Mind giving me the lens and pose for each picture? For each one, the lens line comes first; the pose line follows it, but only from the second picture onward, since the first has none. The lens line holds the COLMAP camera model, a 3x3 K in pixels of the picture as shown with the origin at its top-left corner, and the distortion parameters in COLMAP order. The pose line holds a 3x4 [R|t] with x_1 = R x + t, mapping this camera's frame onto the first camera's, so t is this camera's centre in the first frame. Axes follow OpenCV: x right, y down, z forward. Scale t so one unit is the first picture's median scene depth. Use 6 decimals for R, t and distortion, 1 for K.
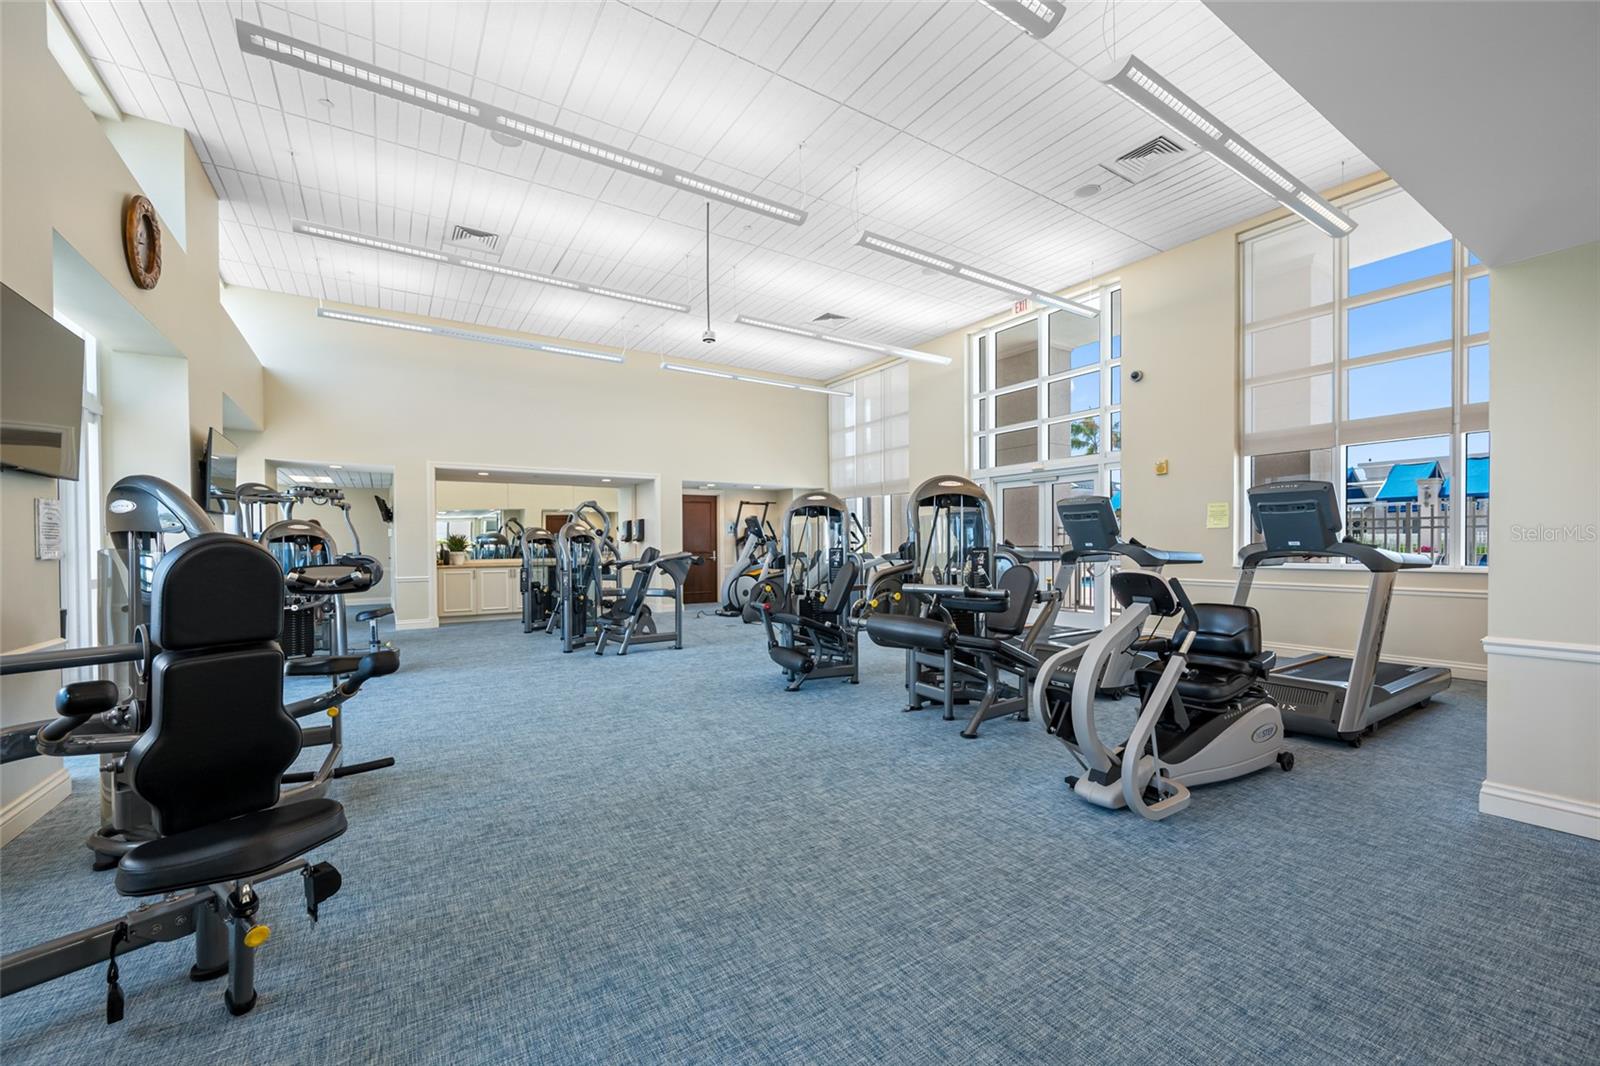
lens RADIAL K [[637.7, 0, 802.7], [0, 637.7, 544.4], [0, 0, 1]] dist [0.000552, 0.000134]
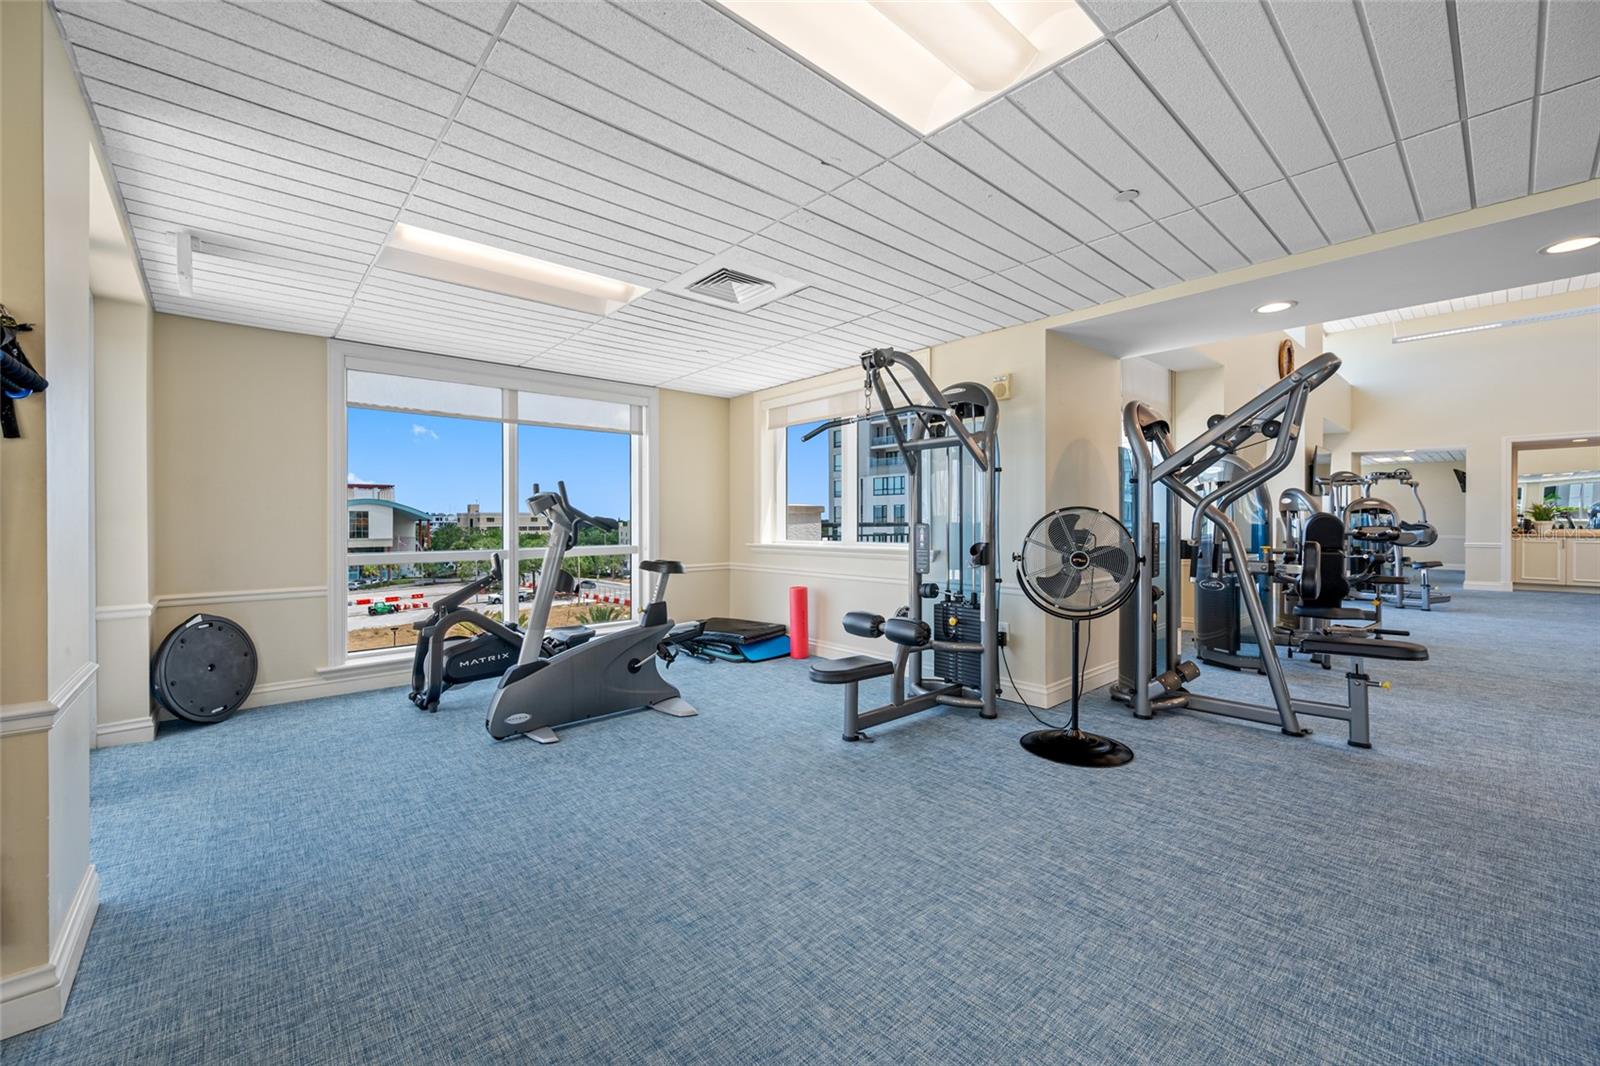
lens RADIAL K [[633.1, 0, 794.4], [0, 633.1, 533.3], [0, 0, 1]] dist [-0.003669, -0.000303]
pose [[0.139834, 0.029004, -0.989750, 0.342546], [0.003324, 0.999552, 0.029761, -0.003135], [0.990169, -0.007452, 0.139675, -0.382459]]
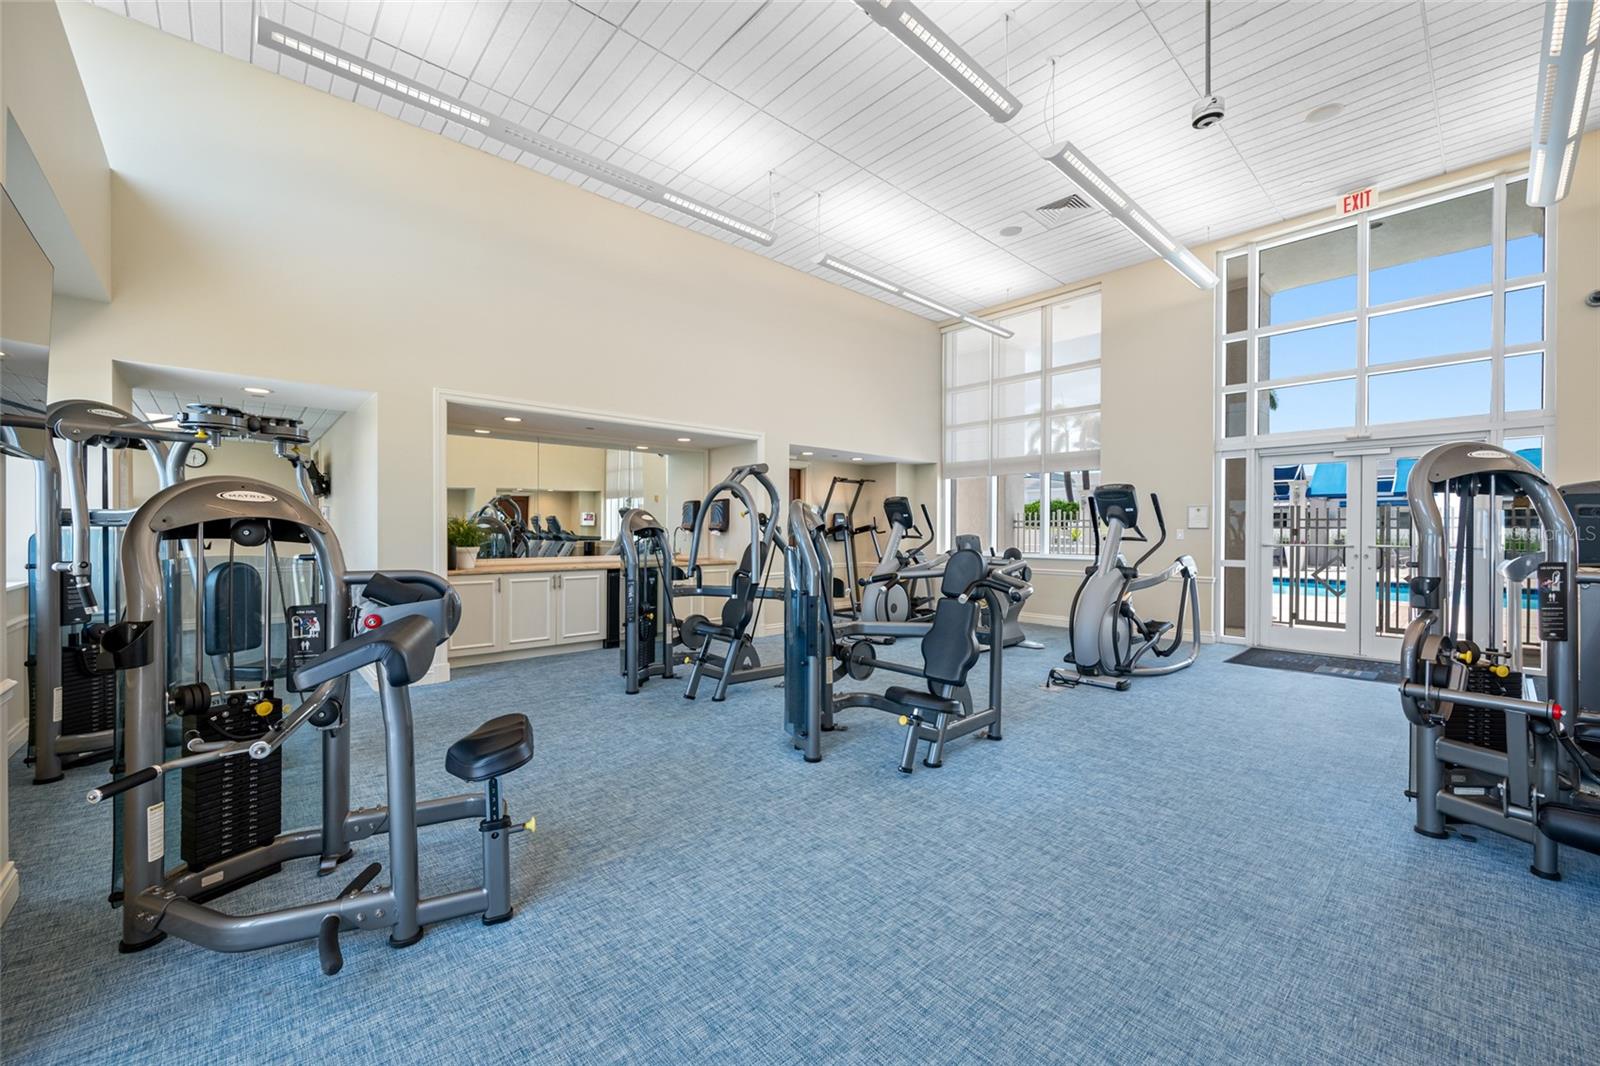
lens RADIAL K [[633.1, 0, 794.4], [0, 633.1, 533.3], [0, 0, 1]] dist [-0.003669, -0.000303]
pose [[0.989065, 0.010015, 0.147139, -0.387919], [-0.010557, 0.999940, 0.002905, -0.007510], [-0.147102, -0.004427, 0.989111, 0.435645]]
